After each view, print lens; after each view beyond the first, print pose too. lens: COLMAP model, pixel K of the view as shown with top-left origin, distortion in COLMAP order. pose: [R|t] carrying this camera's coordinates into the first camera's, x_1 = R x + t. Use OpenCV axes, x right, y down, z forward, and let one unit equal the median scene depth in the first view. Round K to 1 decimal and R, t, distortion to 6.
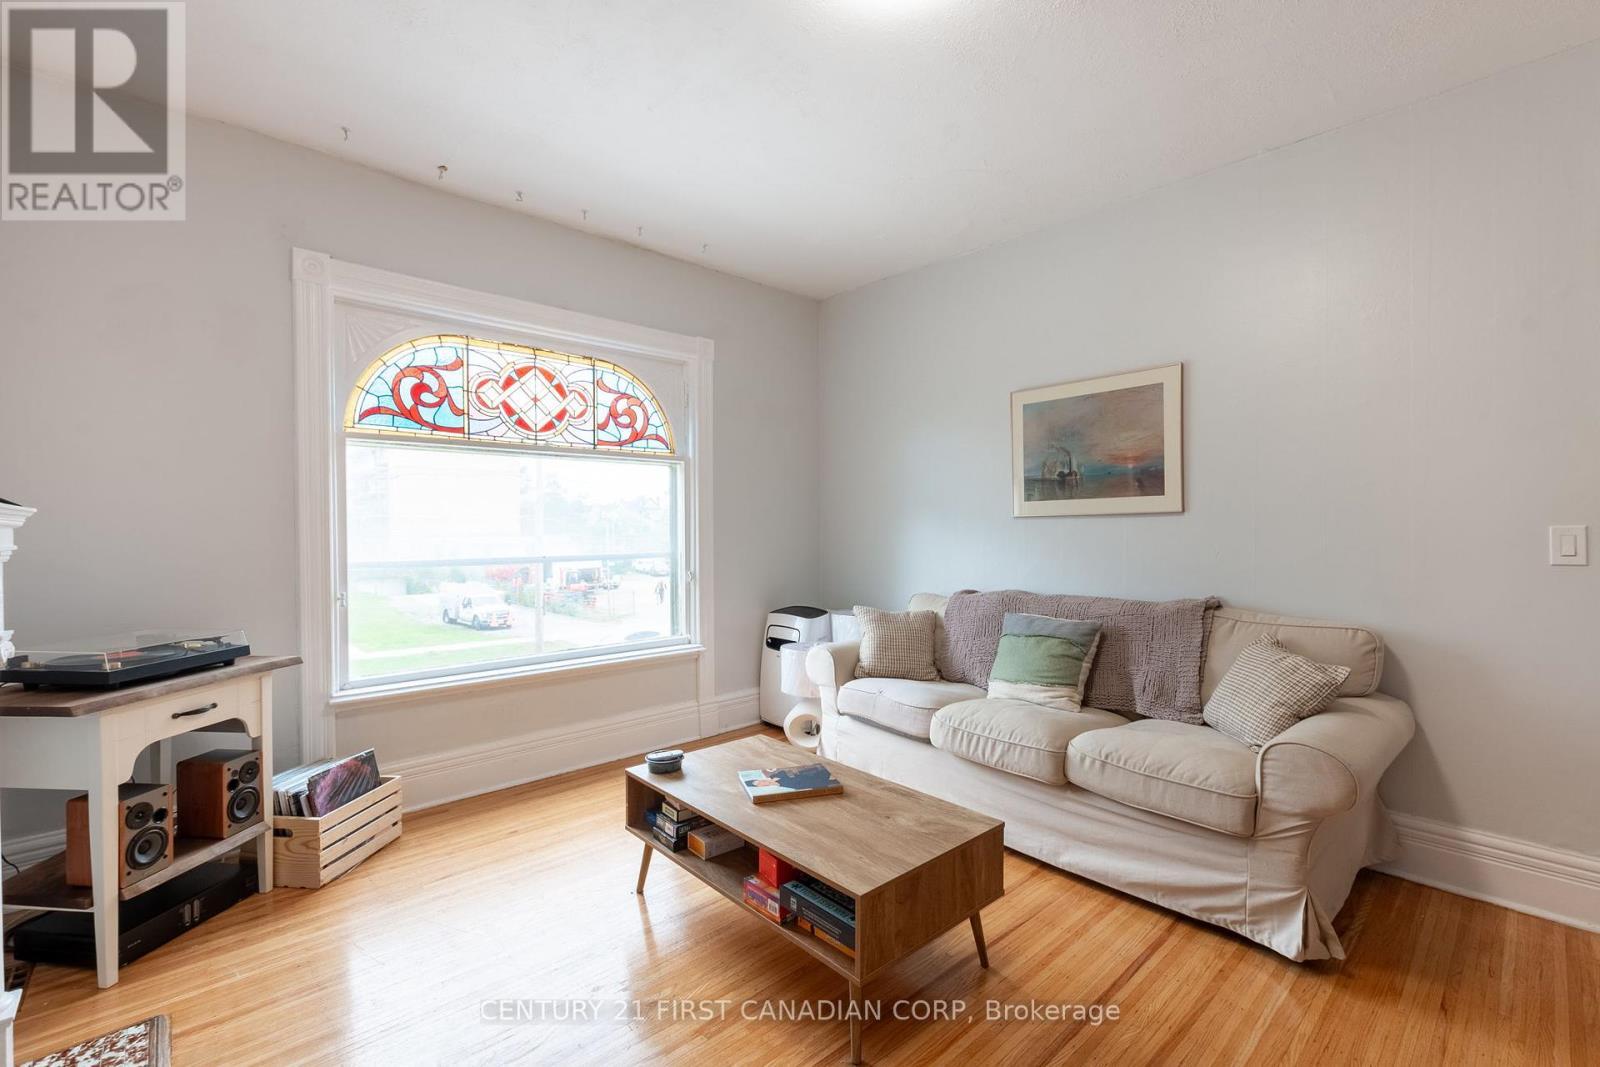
lens RADIAL K [[696.3, 0, 806.0], [0, 696.3, 535.8], [0, 0, 1]] dist [-0.000044, -0.000502]
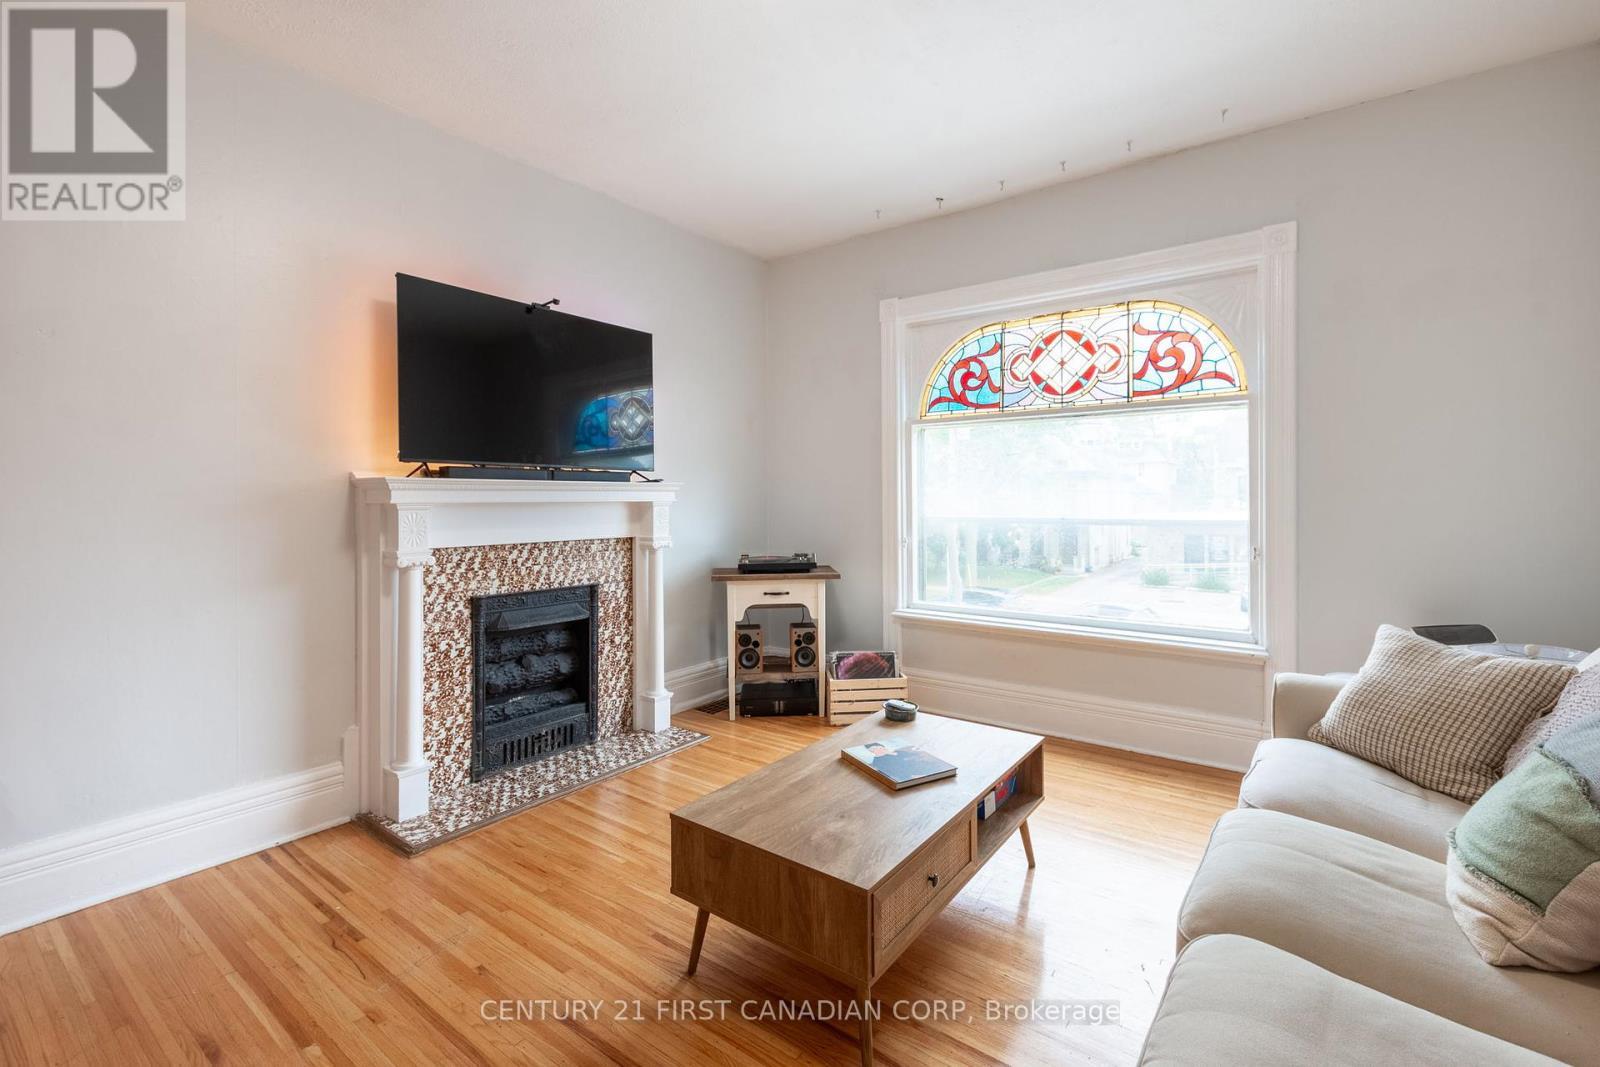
lens RADIAL K [[702.8, 0, 798.3], [0, 702.8, 493.6], [0, 0, 1]] dist [0.022486, -0.000066]
pose [[0.191794, 0.001130, -0.981434, 0.583565], [-0.006934, 0.999976, -0.000204, -0.003018], [0.981411, 0.006845, 0.191798, 0.456490]]
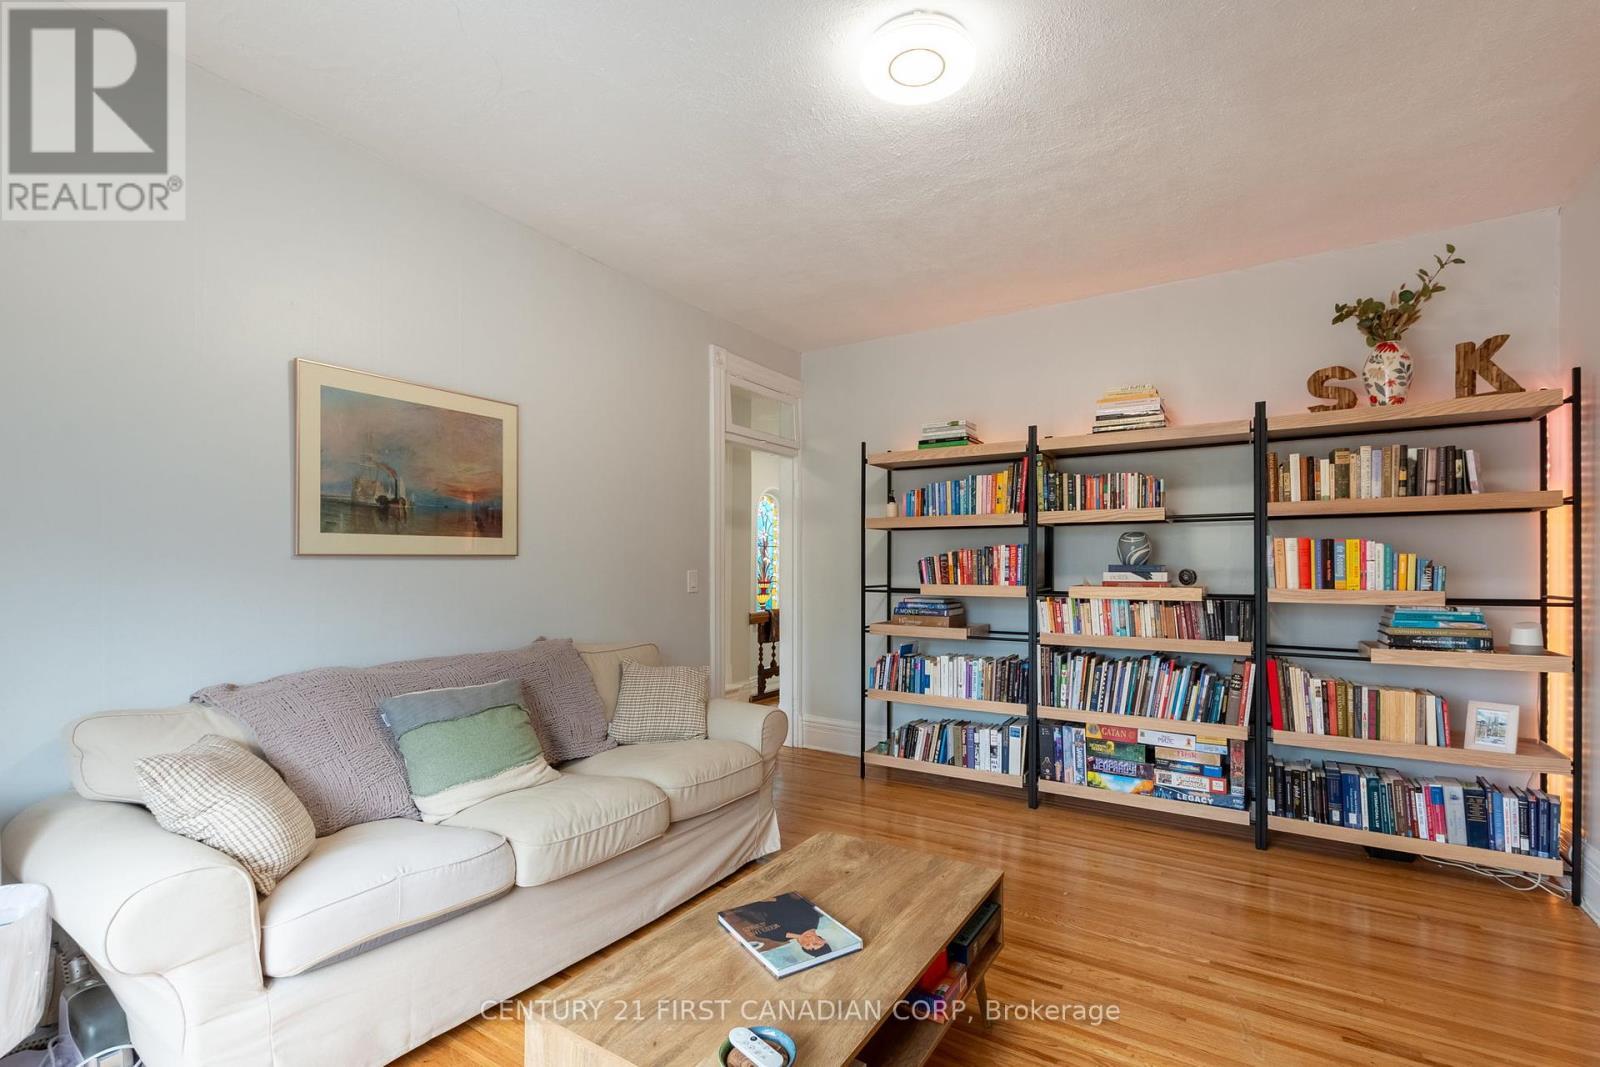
lens RADIAL K [[719.6, 0, 809.4], [0, 719.6, 550.9], [0, 0, 1]] dist [0.000221, -0.003383]
pose [[-0.277132, 0.021842, 0.960583, -0.500014], [0.007629, 0.999760, -0.020532, -0.014622], [-0.960801, 0.001638, -0.277233, 0.787259]]
